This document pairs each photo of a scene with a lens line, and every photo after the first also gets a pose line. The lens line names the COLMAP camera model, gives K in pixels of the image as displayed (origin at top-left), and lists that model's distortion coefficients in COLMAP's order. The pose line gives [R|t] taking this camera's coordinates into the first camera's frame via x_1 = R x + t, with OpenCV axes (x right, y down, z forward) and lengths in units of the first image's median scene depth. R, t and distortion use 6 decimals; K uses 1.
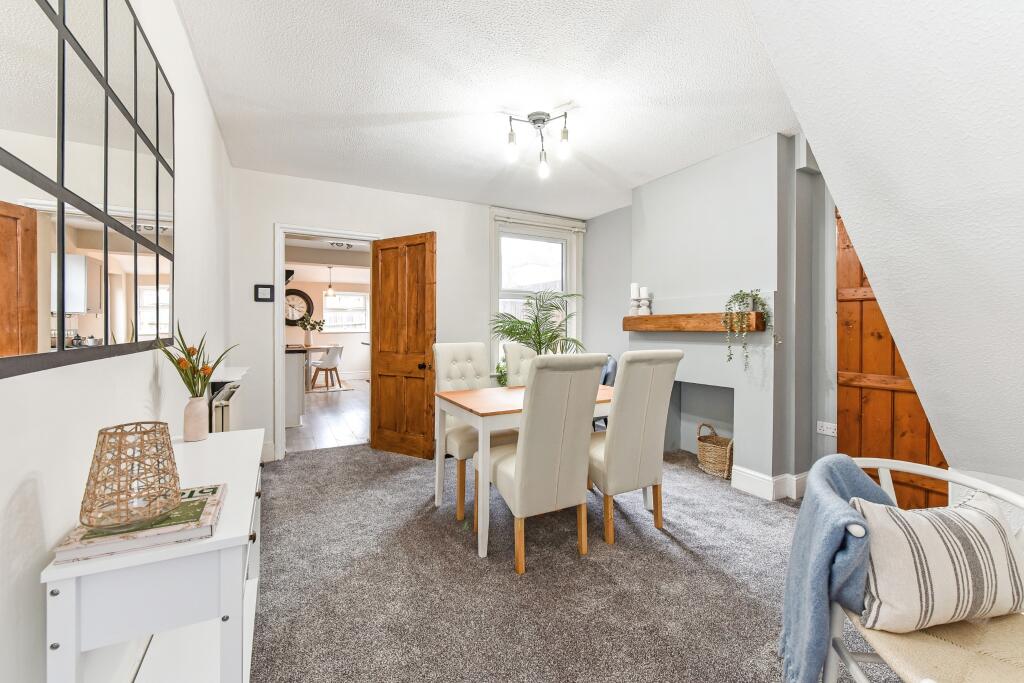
lens RADIAL K [[417.2, 0, 512.0], [0, 417.2, 341.5], [0, 0, 1]] dist [0.001442, 0.000102]
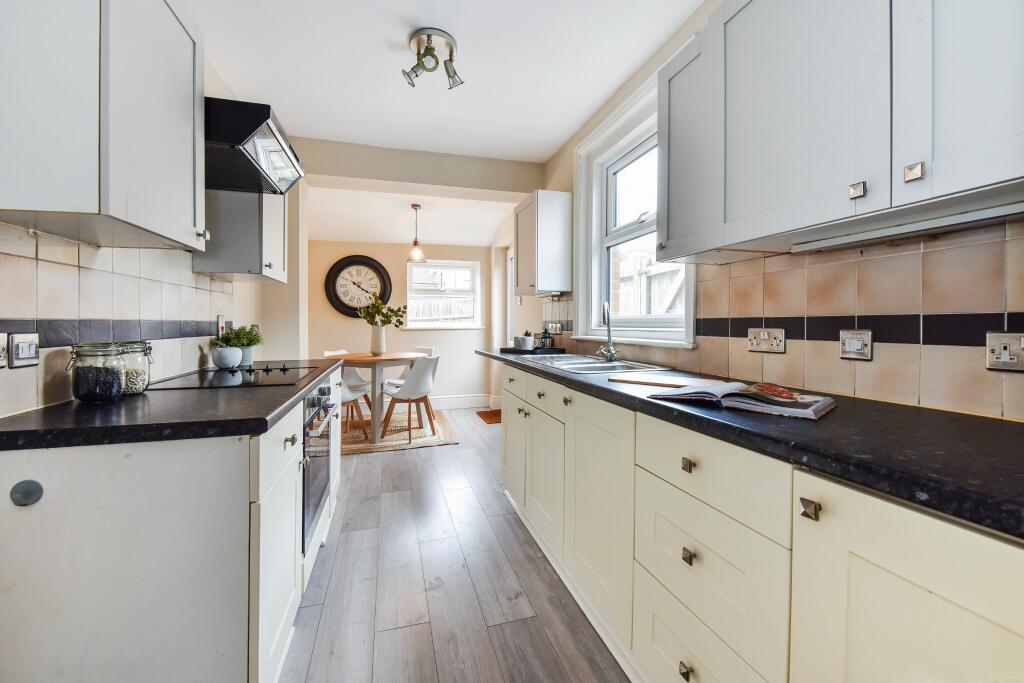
lens RADIAL K [[417.2, 0, 512.0], [0, 417.2, 341.5], [0, 0, 1]] dist [0.001442, 0.000102]
pose [[0.978734, 0.005978, -0.205045, -0.210268], [-0.005729, 0.999982, 0.001812, -0.008139], [0.205052, -0.000599, 0.978751, 0.511063]]
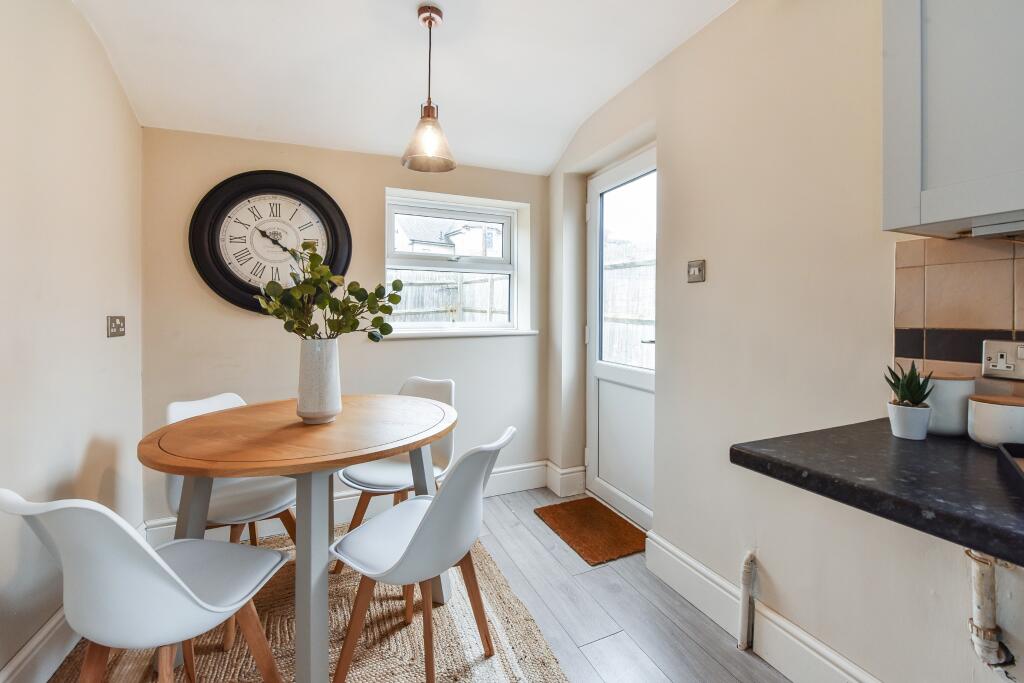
lens RADIAL K [[461.5, 0, 512.0], [0, 461.5, 341.5], [0, 0, 1]] dist [-0.051921, -0.000143]
pose [[0.993762, 0.012244, -0.110844, -0.377477], [-0.012577, 0.999918, -0.002313, -0.024505], [0.110806, 0.003693, 0.993835, 0.801594]]
